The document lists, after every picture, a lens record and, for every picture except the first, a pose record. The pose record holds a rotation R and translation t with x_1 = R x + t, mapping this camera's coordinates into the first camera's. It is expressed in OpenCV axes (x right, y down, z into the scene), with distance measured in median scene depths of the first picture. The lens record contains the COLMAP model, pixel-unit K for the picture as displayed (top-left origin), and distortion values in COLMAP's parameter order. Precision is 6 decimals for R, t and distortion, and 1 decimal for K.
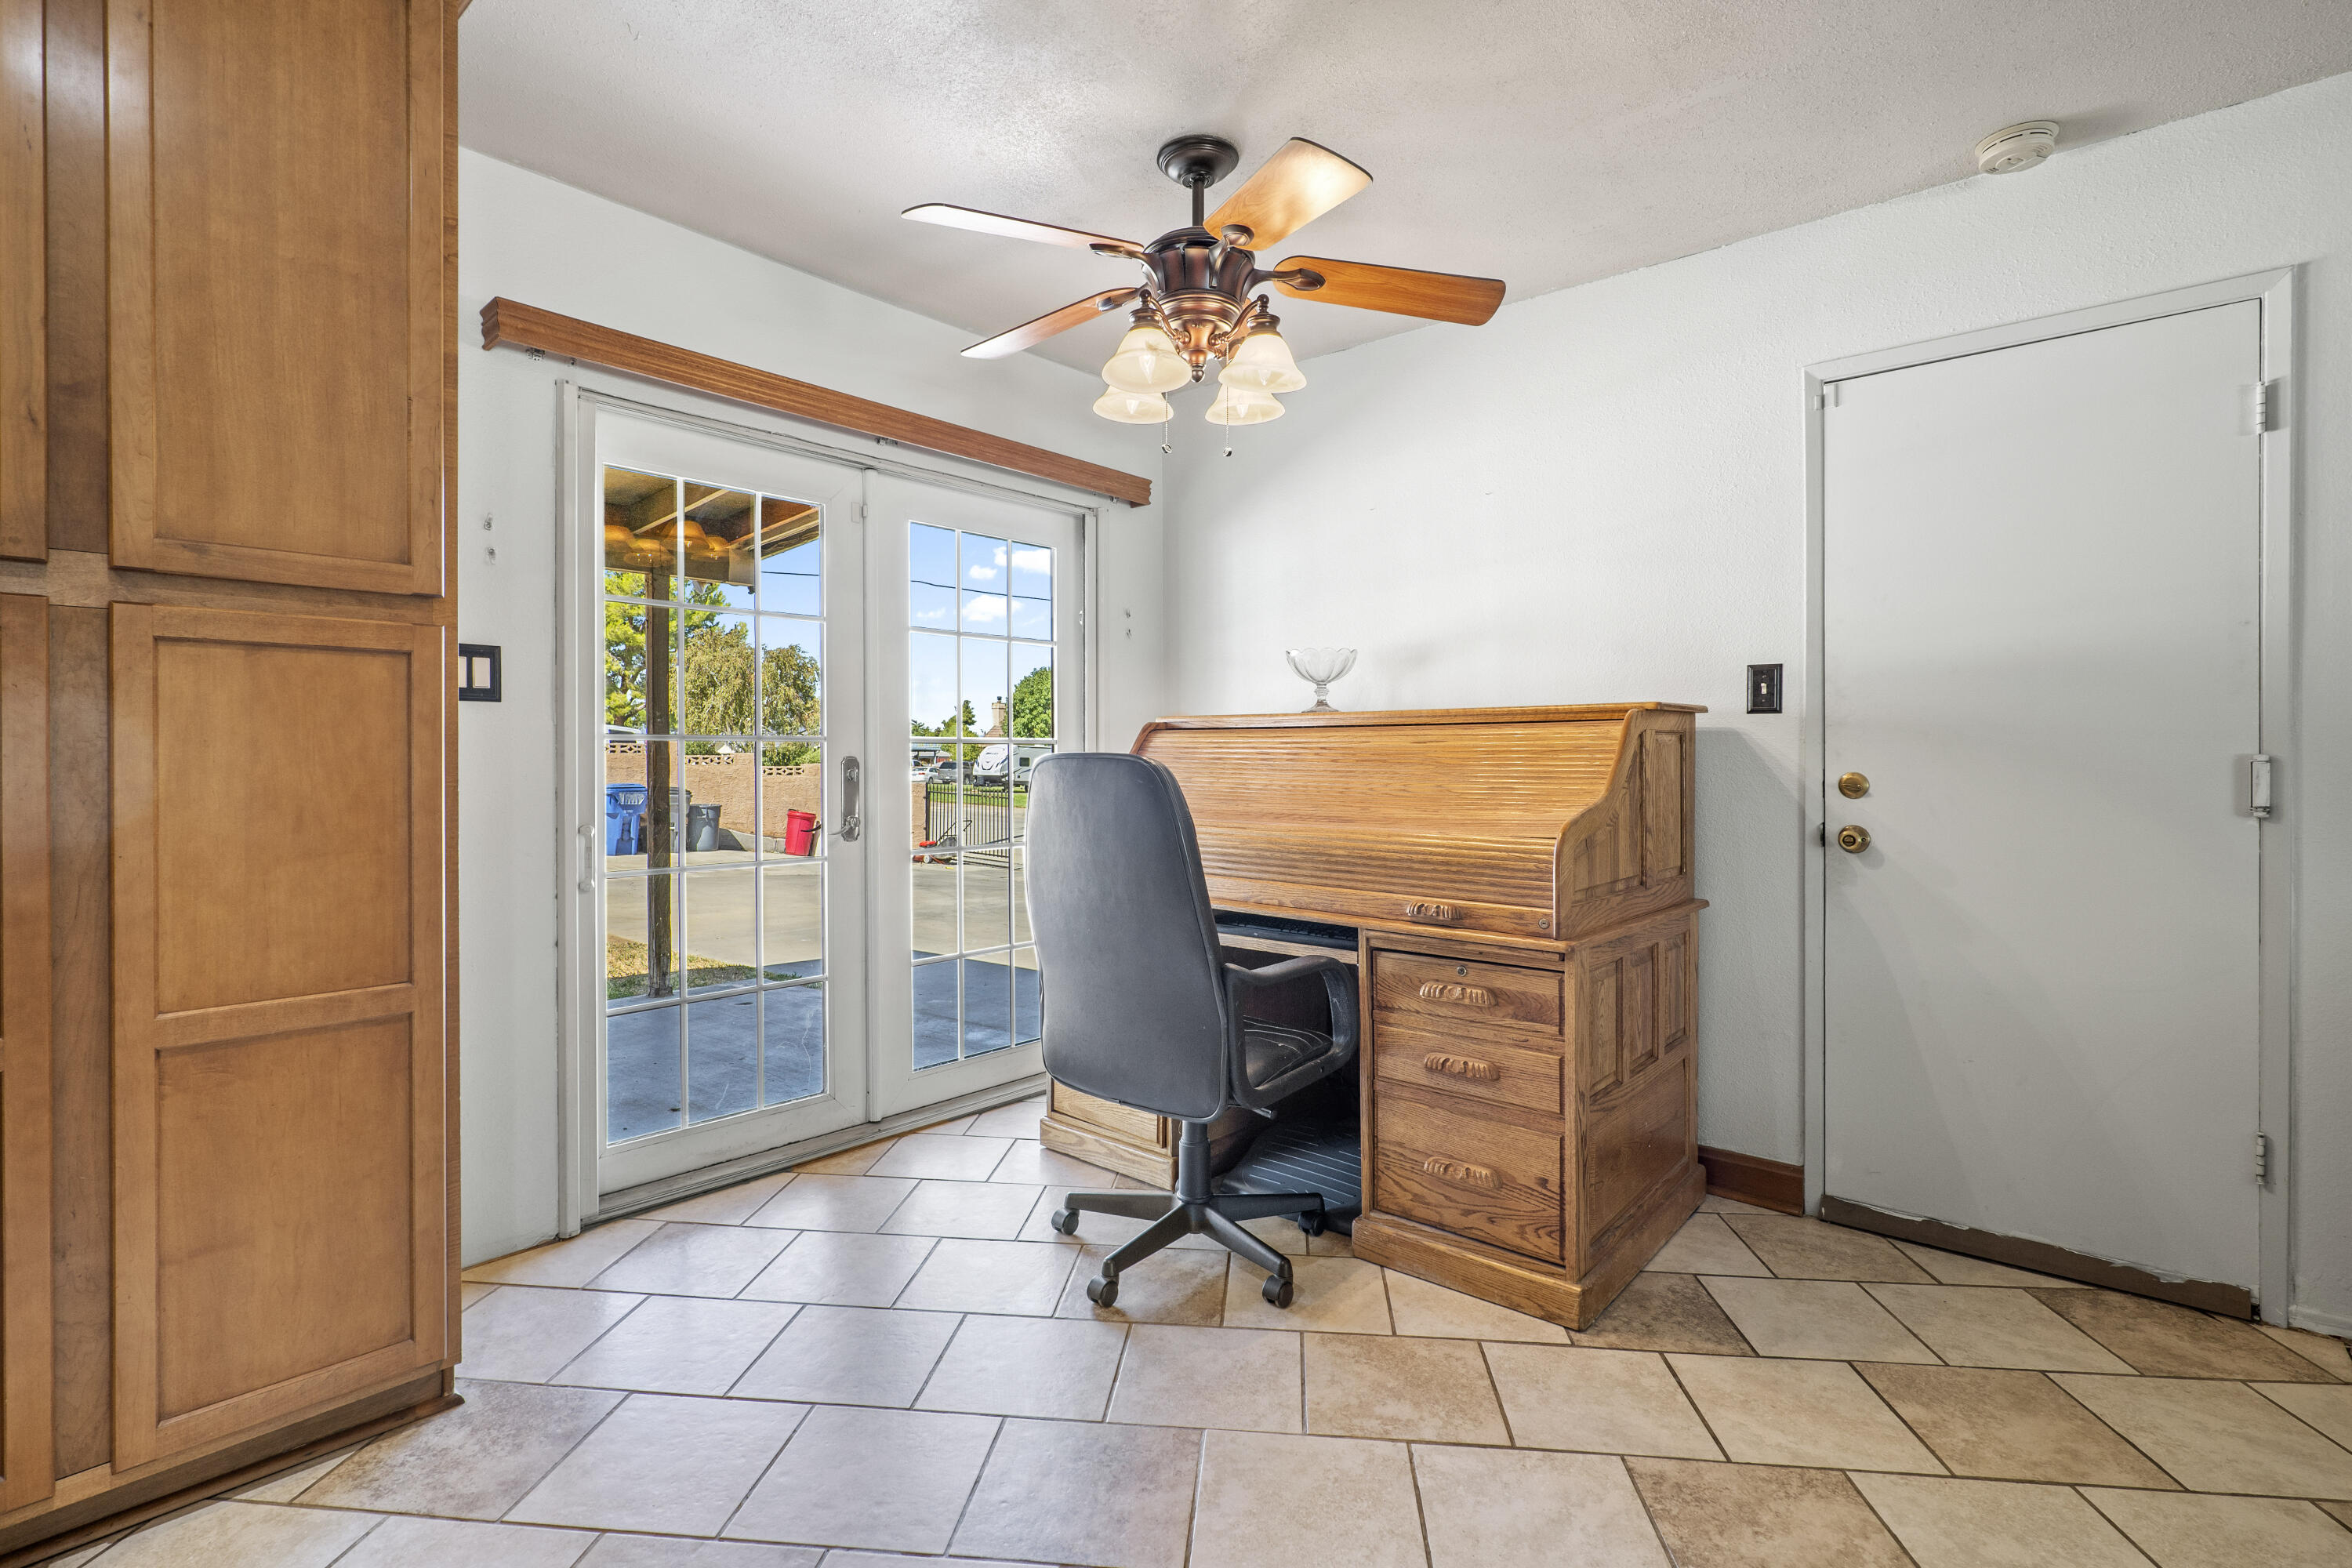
lens RADIAL K [[1103.6, 0, 1175.7], [0, 1103.6, 765.2], [0, 0, 1]] dist [-0.002983, 0.000148]
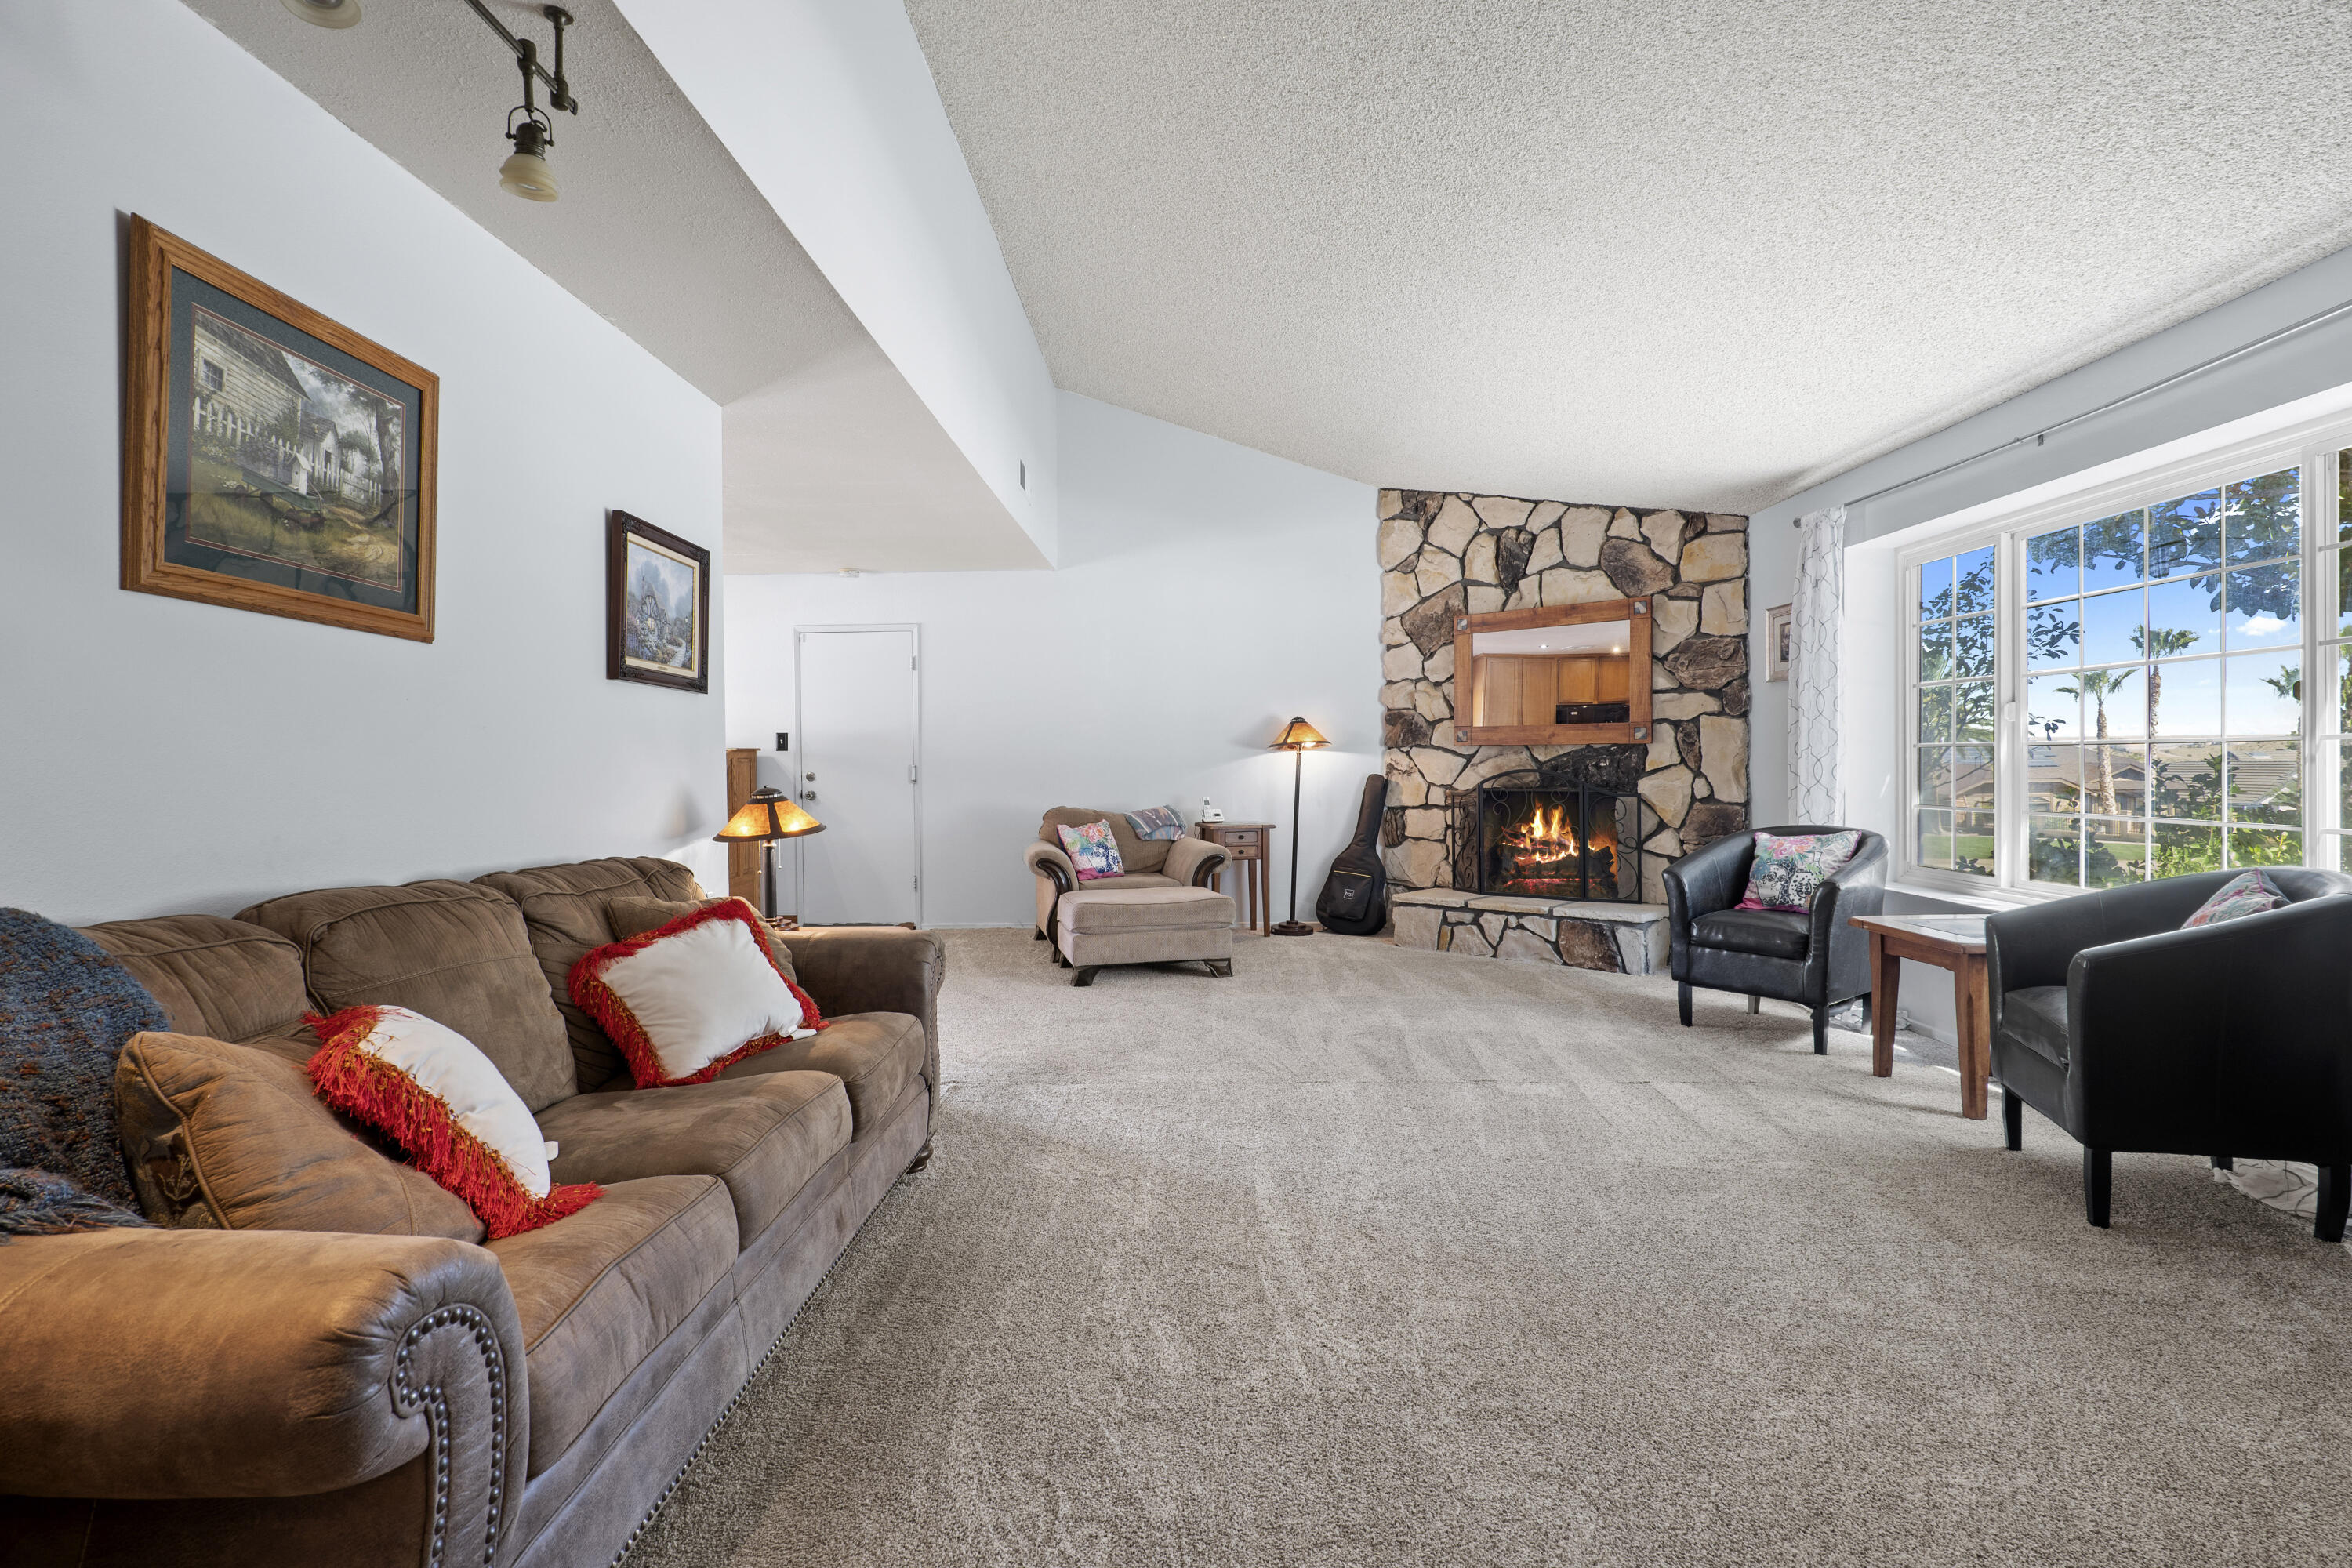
lens RADIAL K [[1103.6, 0, 1175.7], [0, 1103.6, 765.2], [0, 0, 1]] dist [-0.002983, 0.000148]
pose [[0.771969, -0.011957, 0.635548, -0.525531], [0.015296, 0.999883, 0.000232, 0.002912], [-0.635477, 0.009542, 0.772061, -2.022758]]
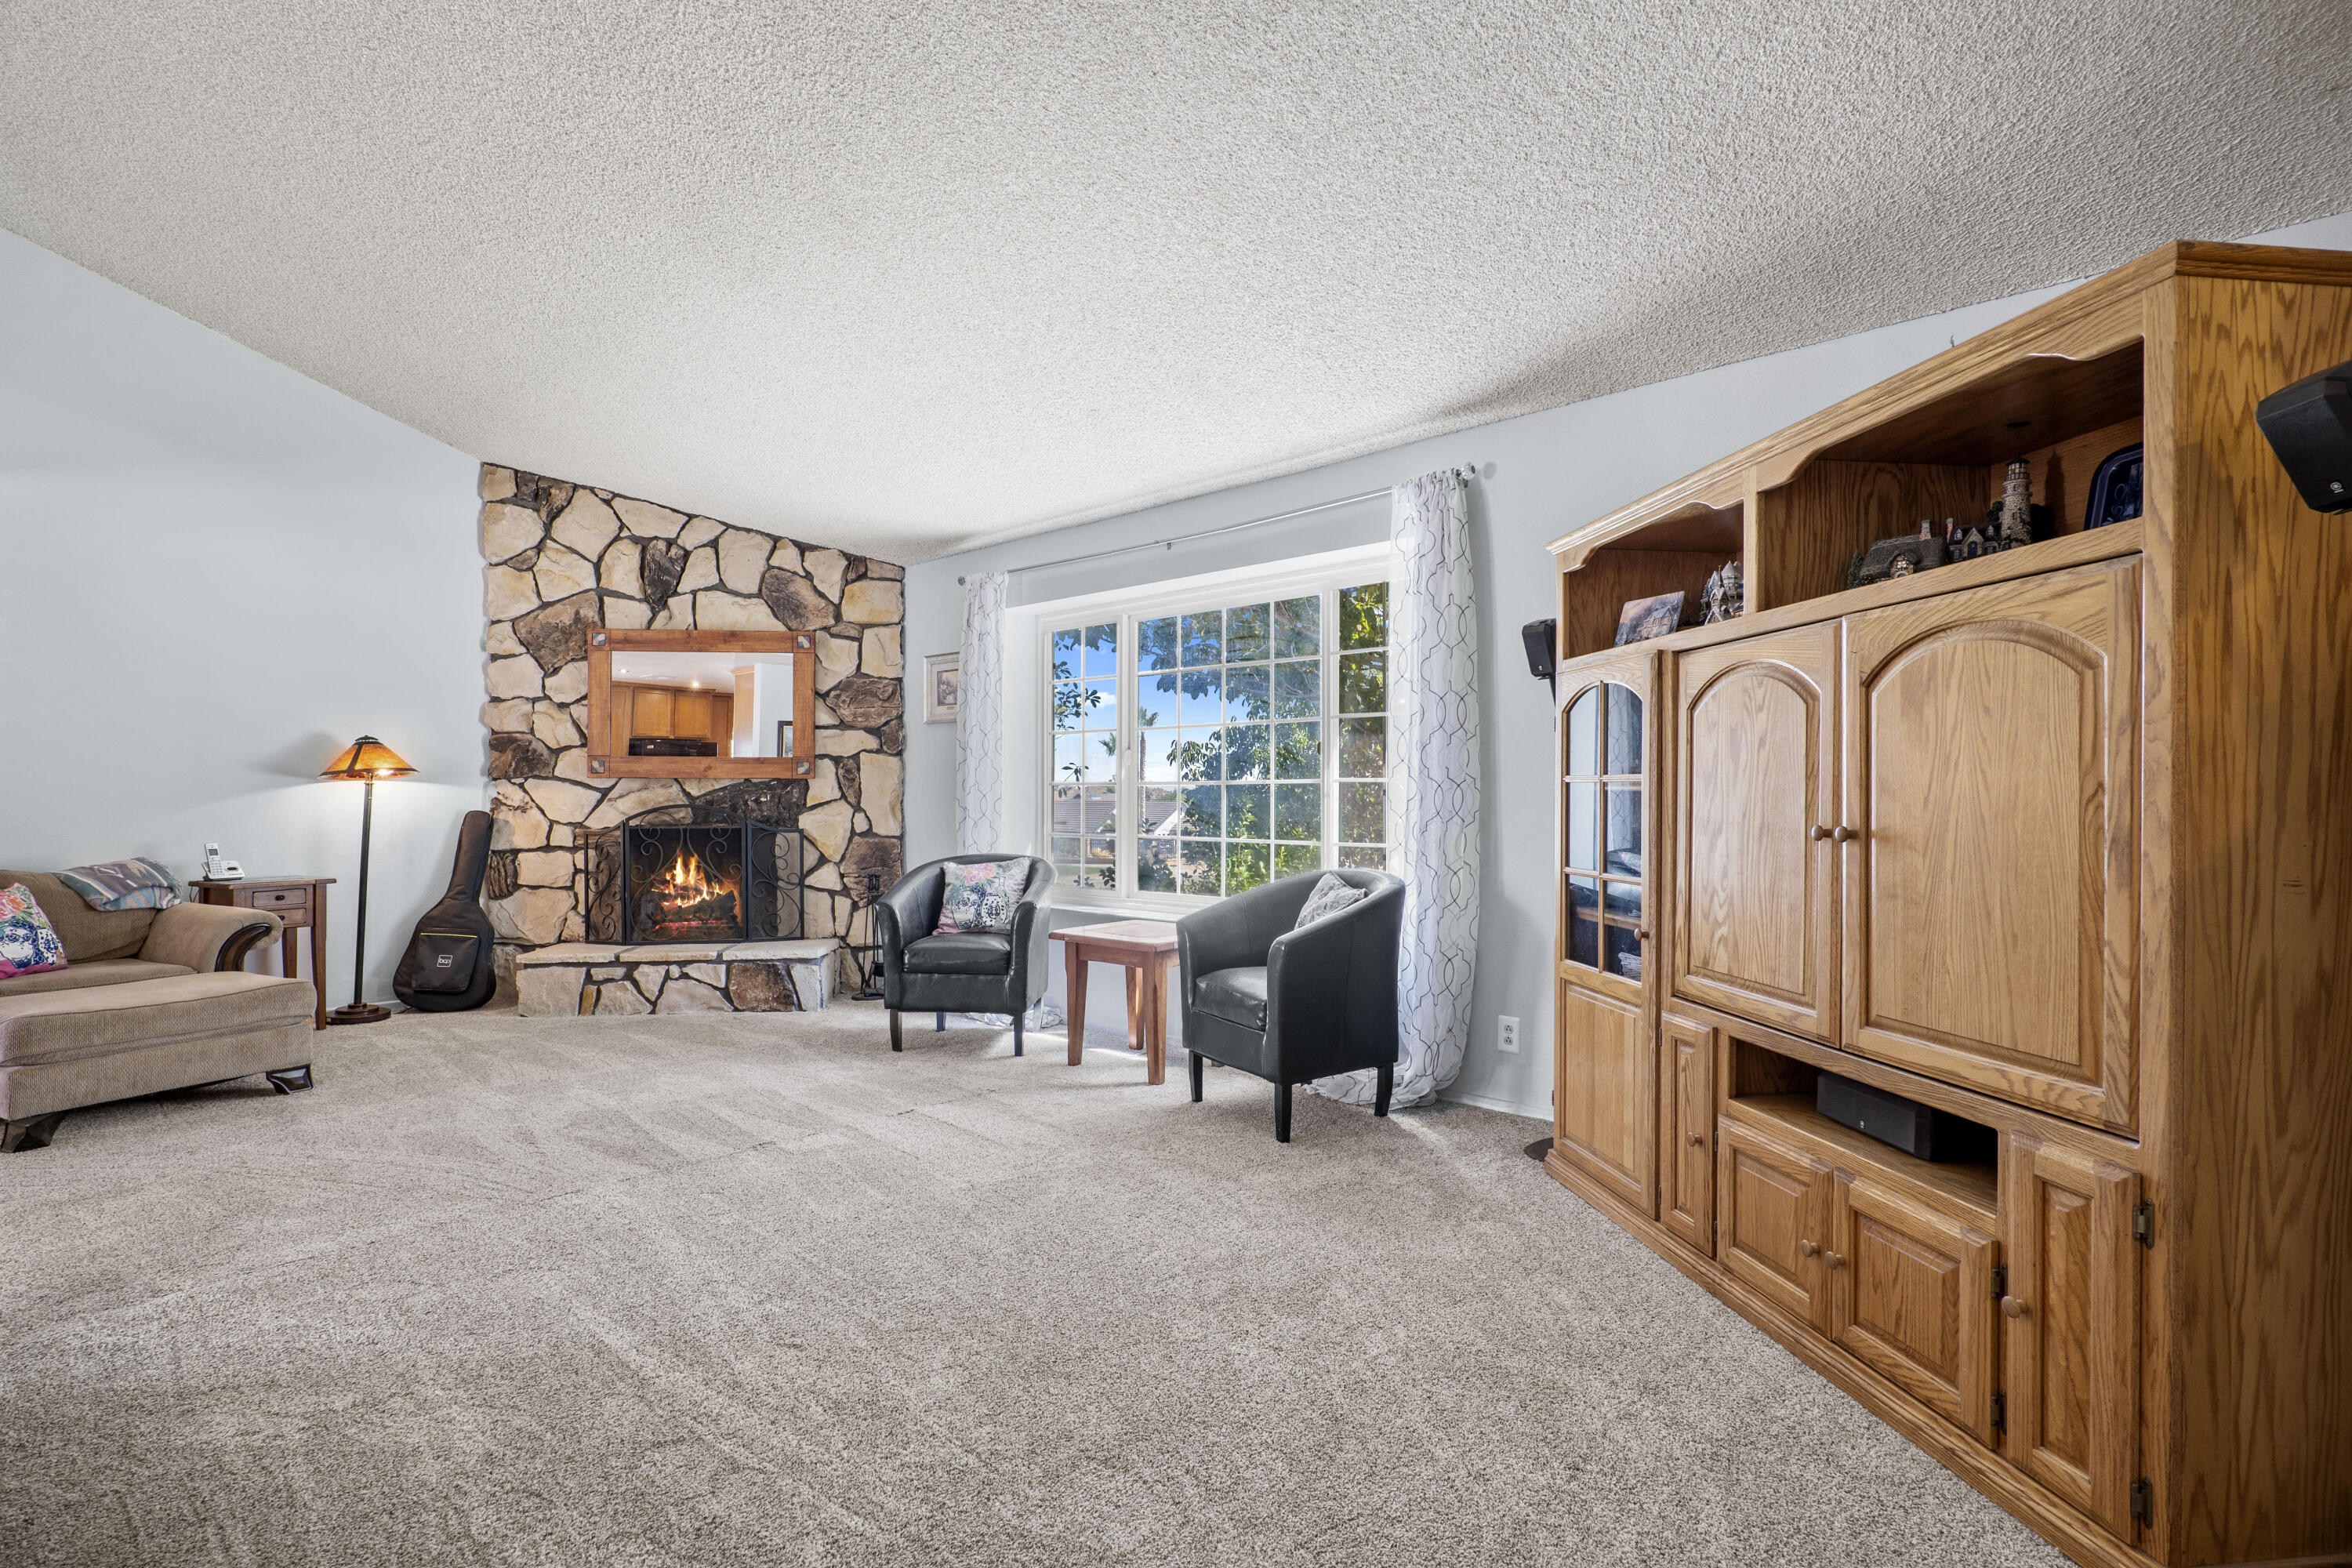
lens RADIAL K [[1116.6, 0, 1168.8], [0, 1116.6, 801.2], [0, 0, 1]] dist [-0.025908, 0.014849]
pose [[0.031450, -0.008823, 0.999466, -0.611233], [0.008556, 0.999927, 0.008558, 0.007388], [-0.999469, 0.008283, 0.031523, -1.644778]]
